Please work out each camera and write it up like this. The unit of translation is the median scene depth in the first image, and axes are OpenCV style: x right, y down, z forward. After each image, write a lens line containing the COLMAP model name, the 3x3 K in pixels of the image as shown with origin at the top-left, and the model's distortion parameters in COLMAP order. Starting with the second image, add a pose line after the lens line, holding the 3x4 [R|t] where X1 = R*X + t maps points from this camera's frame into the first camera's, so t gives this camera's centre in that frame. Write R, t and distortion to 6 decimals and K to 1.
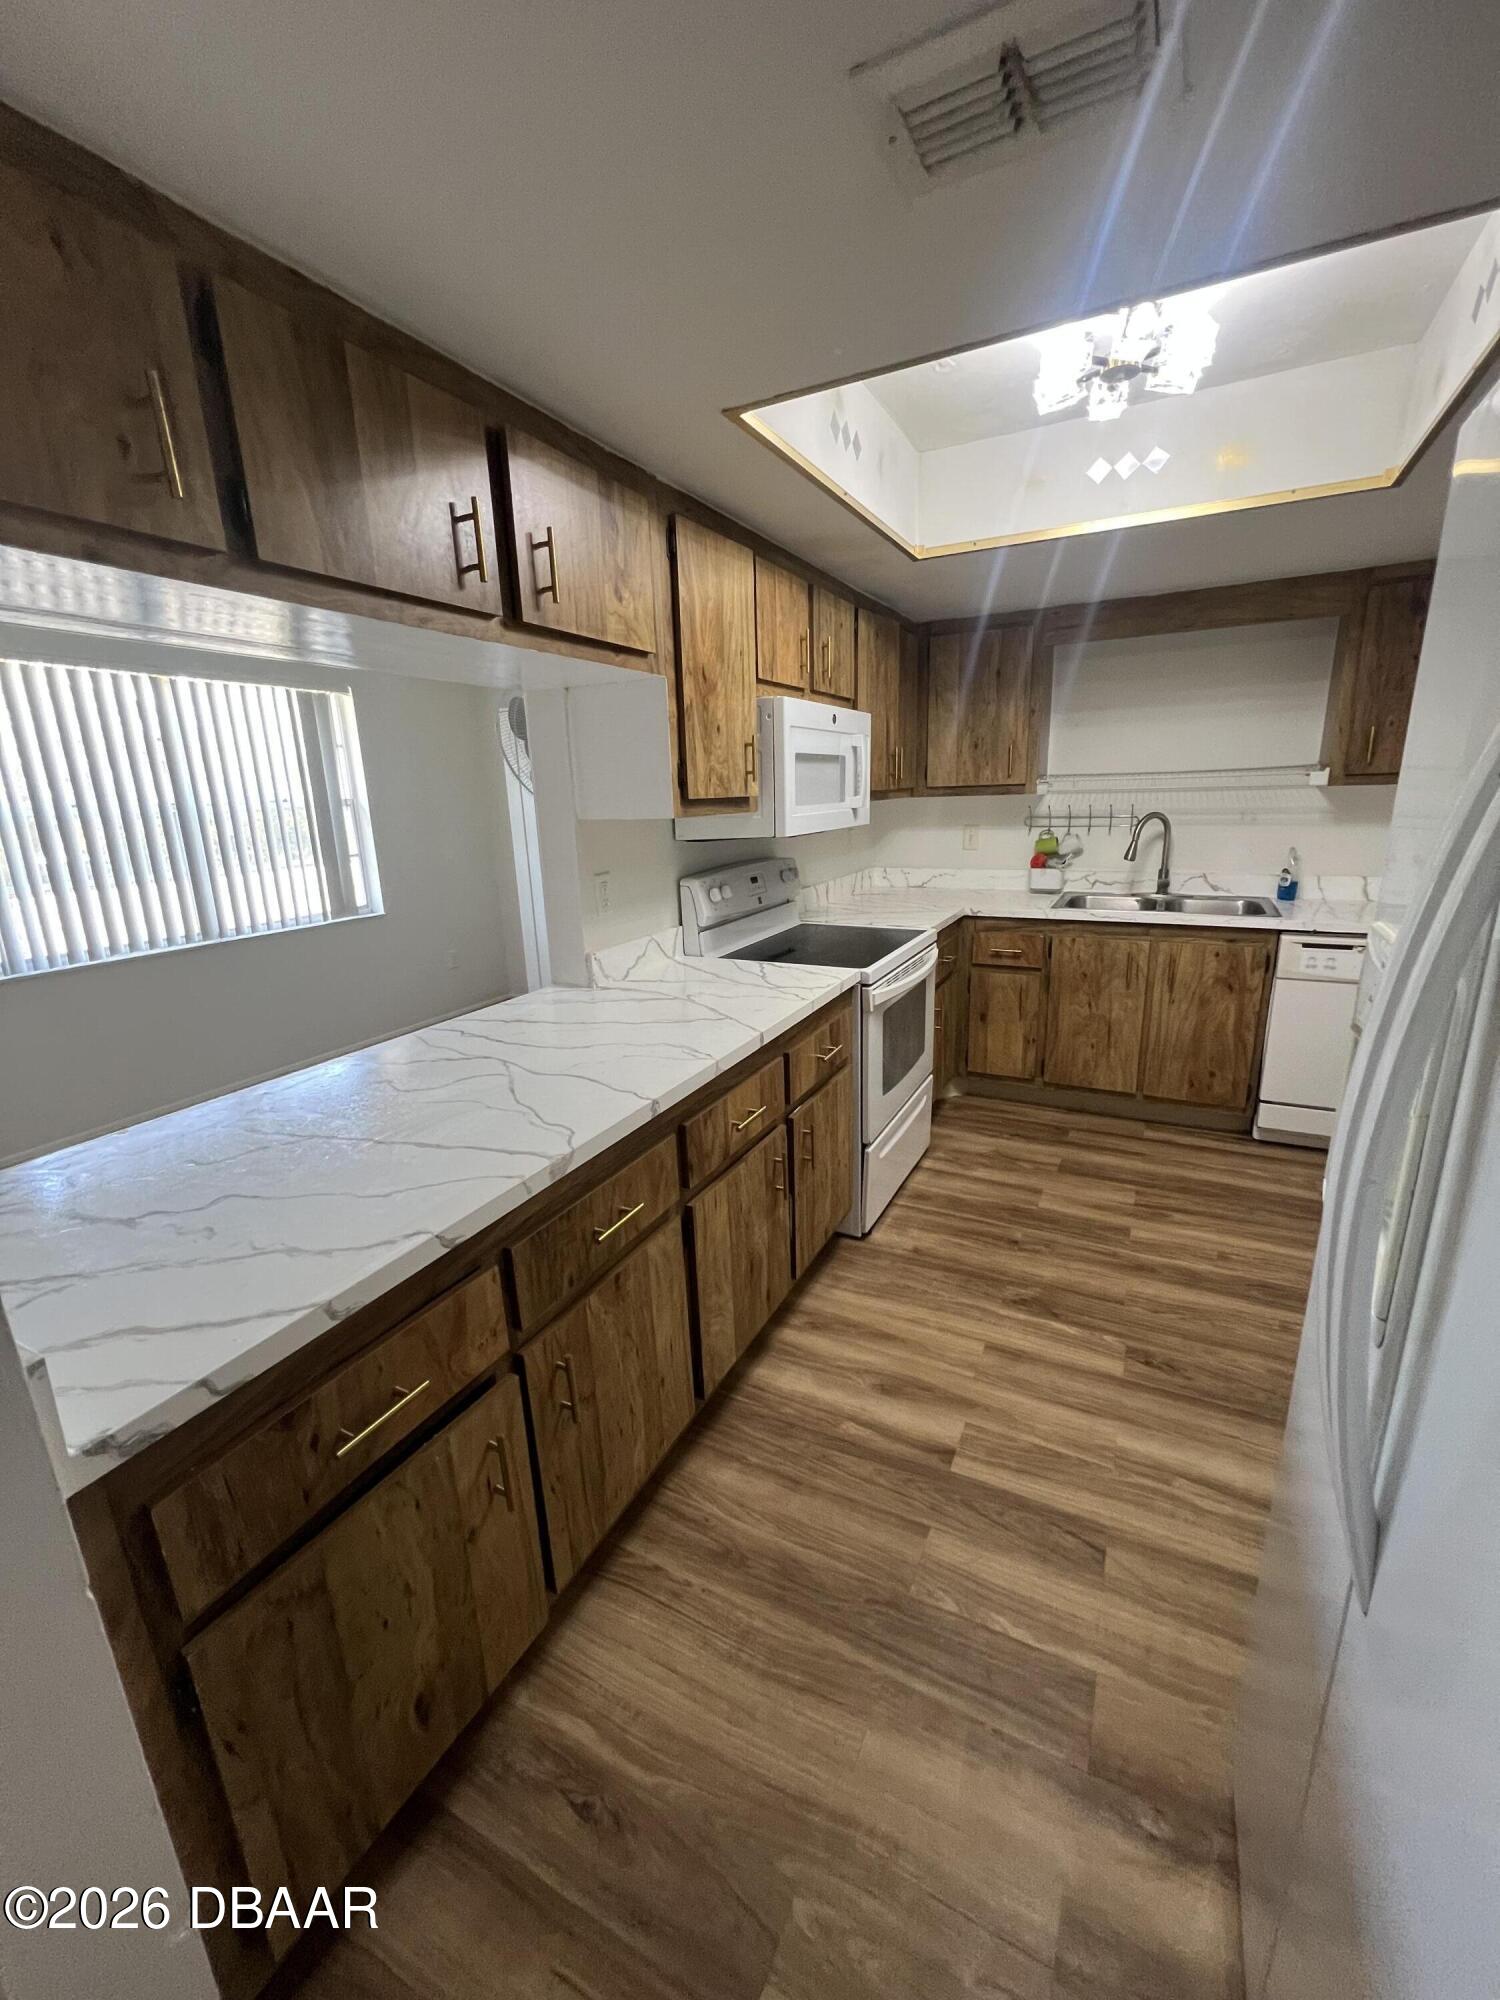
lens RADIAL K [[797.3, 0, 753.8], [0, 797.3, 1000.7], [0, 0, 1]] dist [-0.002578, 0.000135]
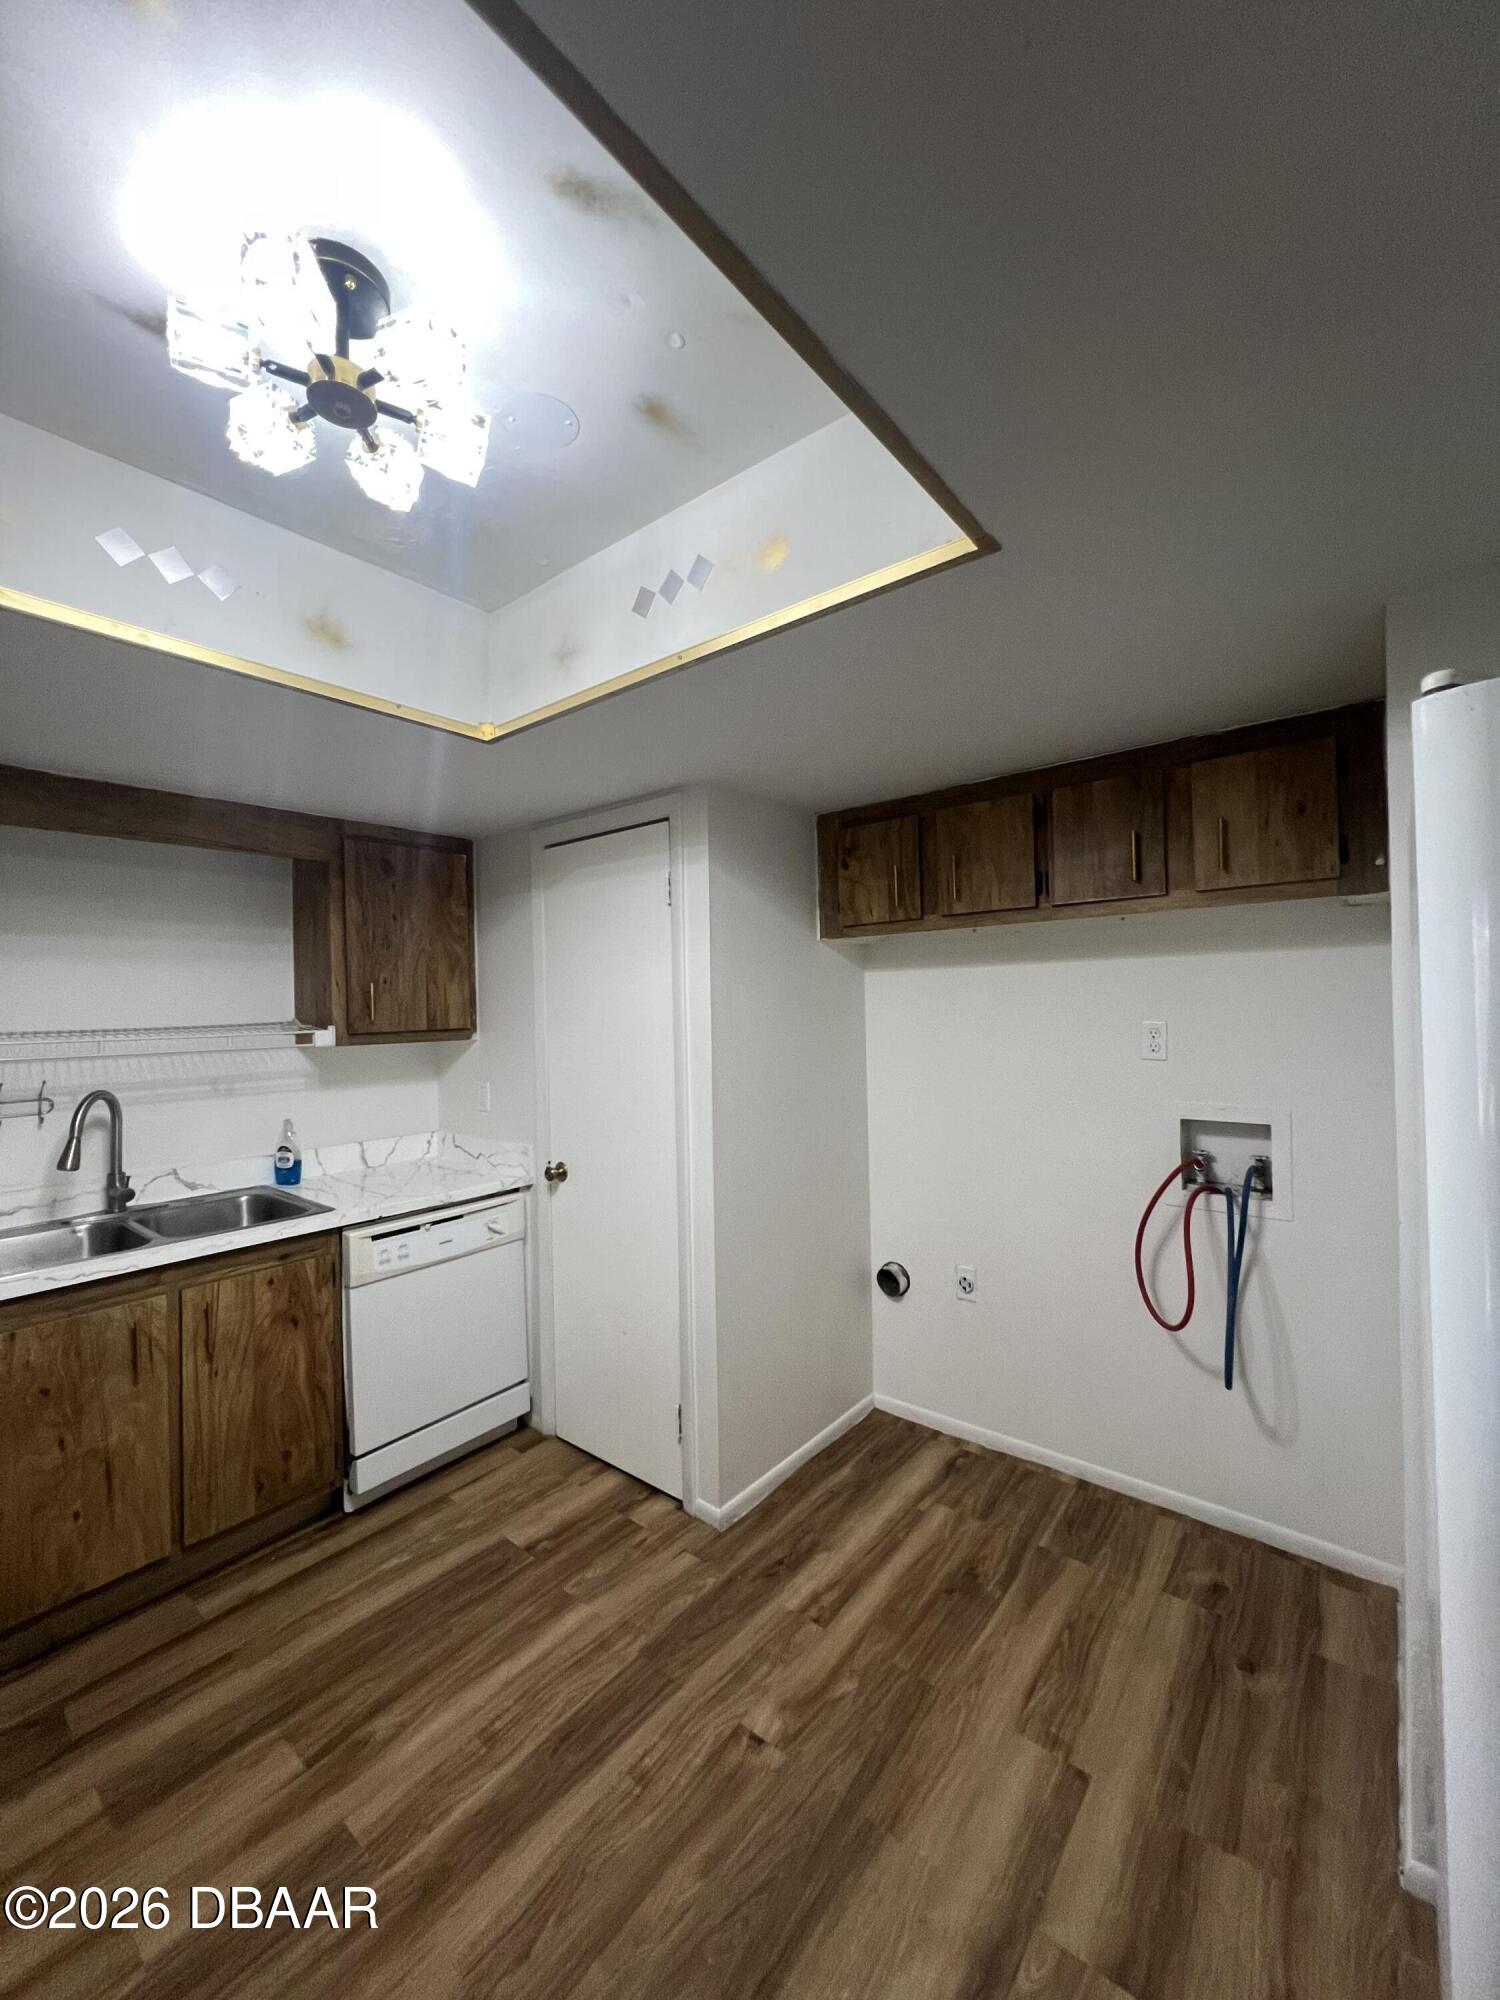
lens RADIAL K [[797.3, 0, 753.8], [0, 797.3, 1000.7], [0, 0, 1]] dist [-0.002578, 0.000135]
pose [[0.203076, 0.031268, 0.978664, -0.032752], [0.264705, 0.960521, -0.085616, -0.146191], [-0.942704, 0.276444, 0.186782, 0.472358]]
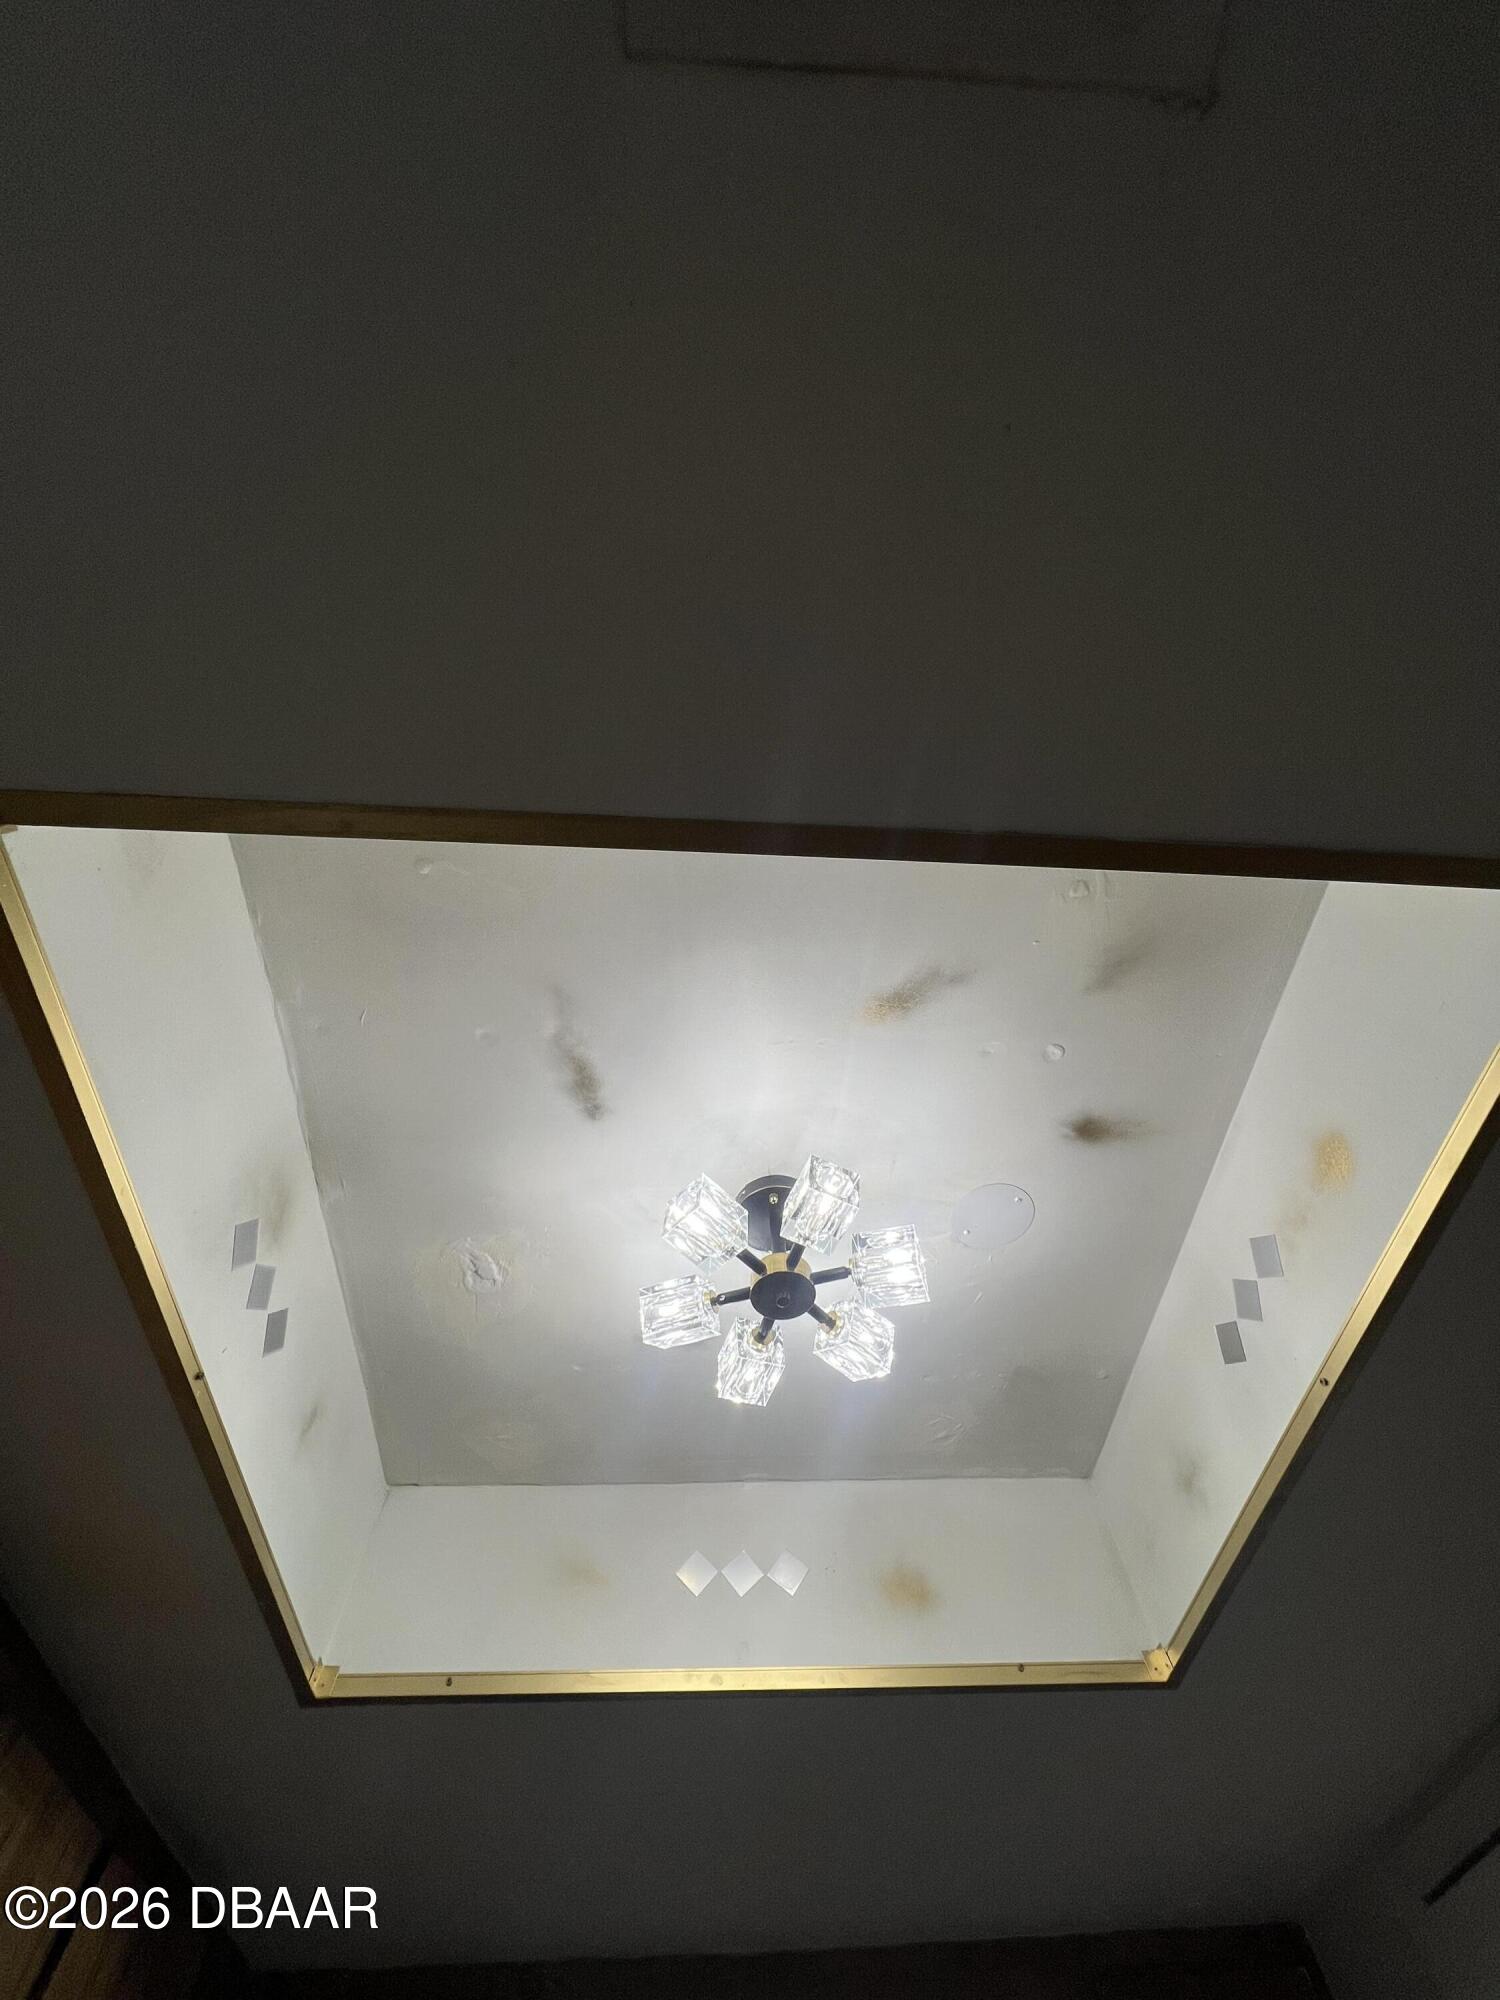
lens RADIAL K [[800.4, 0, 750.0], [0, 800.4, 1000.0], [0, 0, 1]] dist [-0.003335, -0.000444]
pose [[0.861941, 0.450566, 0.232483, 0.136629], [0.145335, 0.219723, -0.964676, -0.183376], [-0.485732, 0.865281, 0.123905, 0.495450]]
